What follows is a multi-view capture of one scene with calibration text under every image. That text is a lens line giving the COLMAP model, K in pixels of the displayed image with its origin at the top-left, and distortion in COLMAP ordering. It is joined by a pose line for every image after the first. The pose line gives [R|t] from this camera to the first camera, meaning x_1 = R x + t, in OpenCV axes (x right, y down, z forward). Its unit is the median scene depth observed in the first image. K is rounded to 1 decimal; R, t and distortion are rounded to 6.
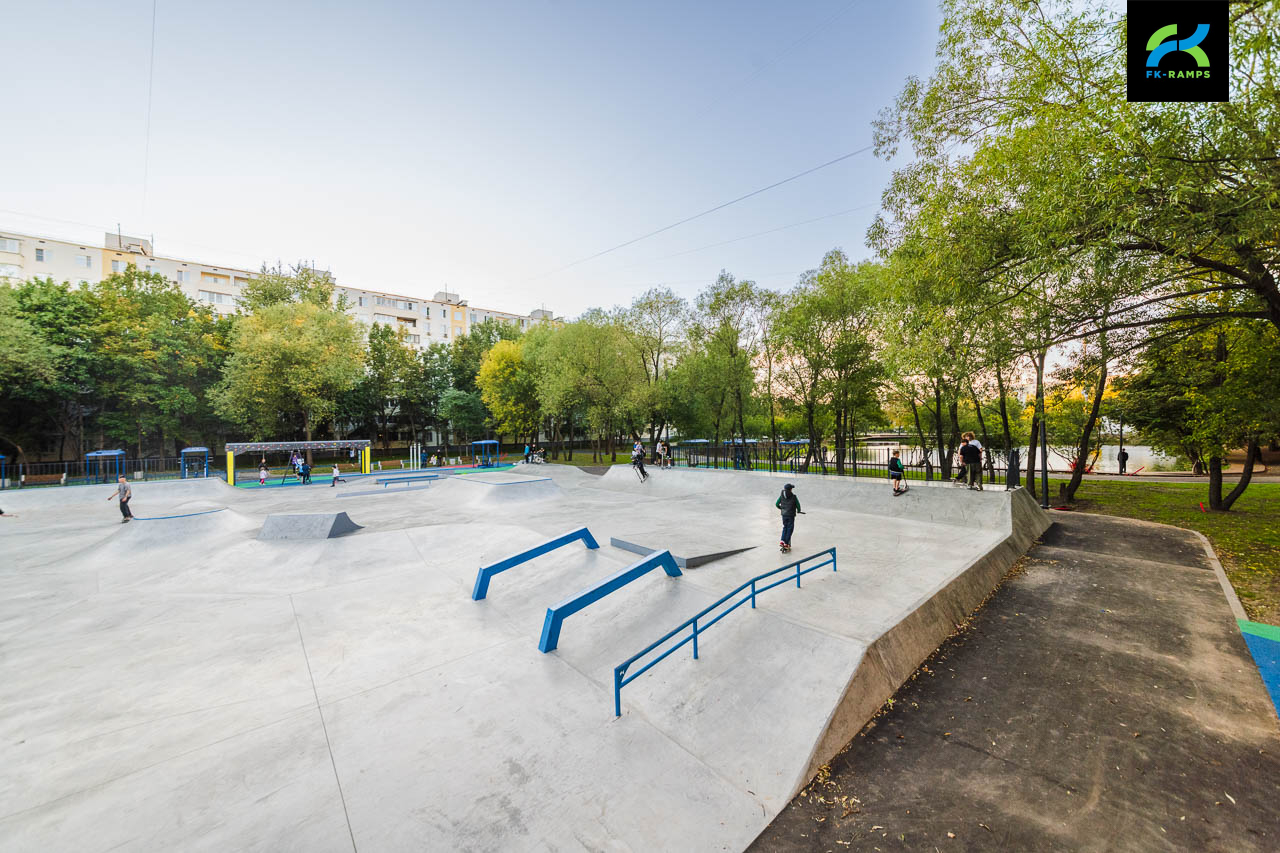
lens RADIAL K [[456.1, 0, 640.0], [0, 456.1, 426.5], [0, 0, 1]] dist [-0.000669, -0.000070]
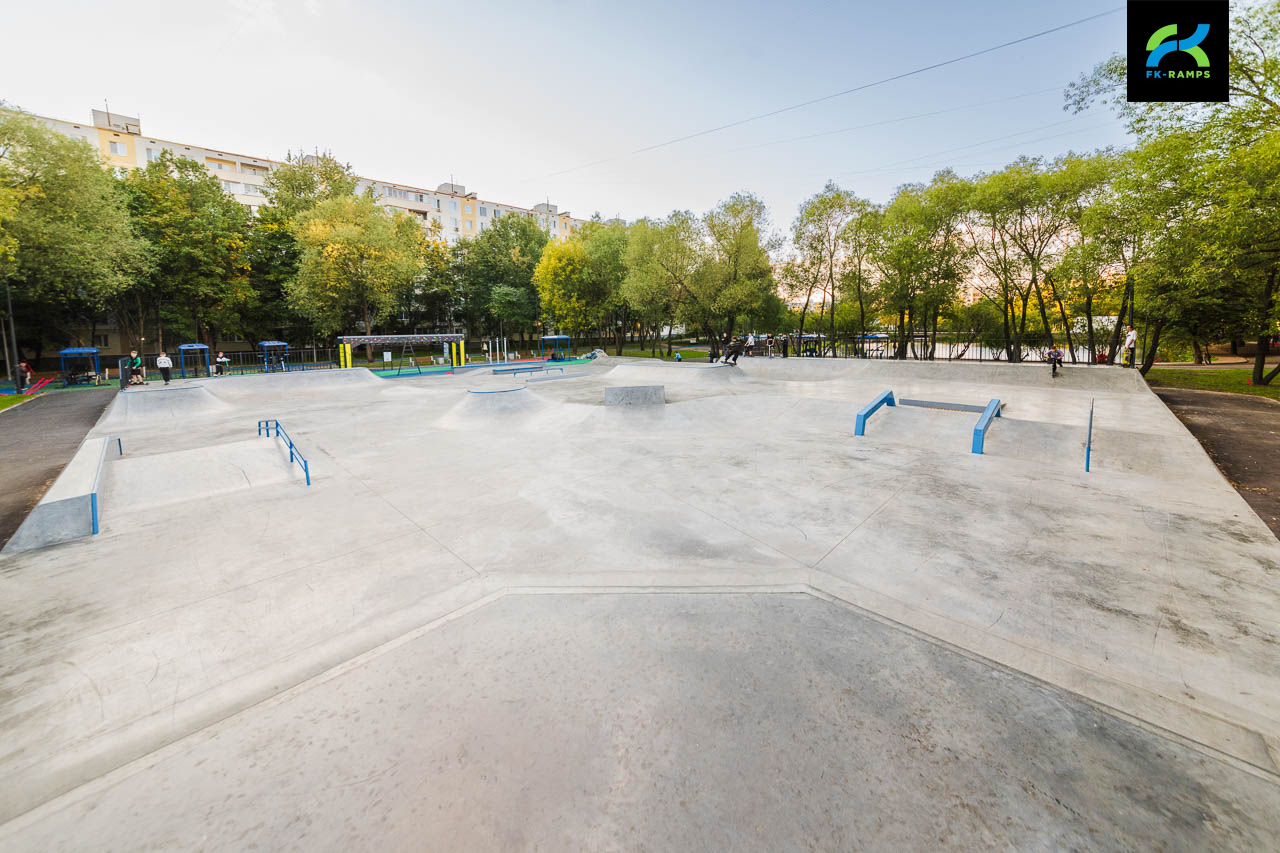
lens RADIAL K [[465.4, 0, 640.3], [0, 465.4, 357.9], [0, 0, 1]] dist [-0.000417, 0.000023]
pose [[0.997844, 0.000046, 0.065624, -0.198820], [-0.004699, 0.997482, 0.070761, 0.004888], [-0.065456, -0.070917, 0.995332, -0.072365]]
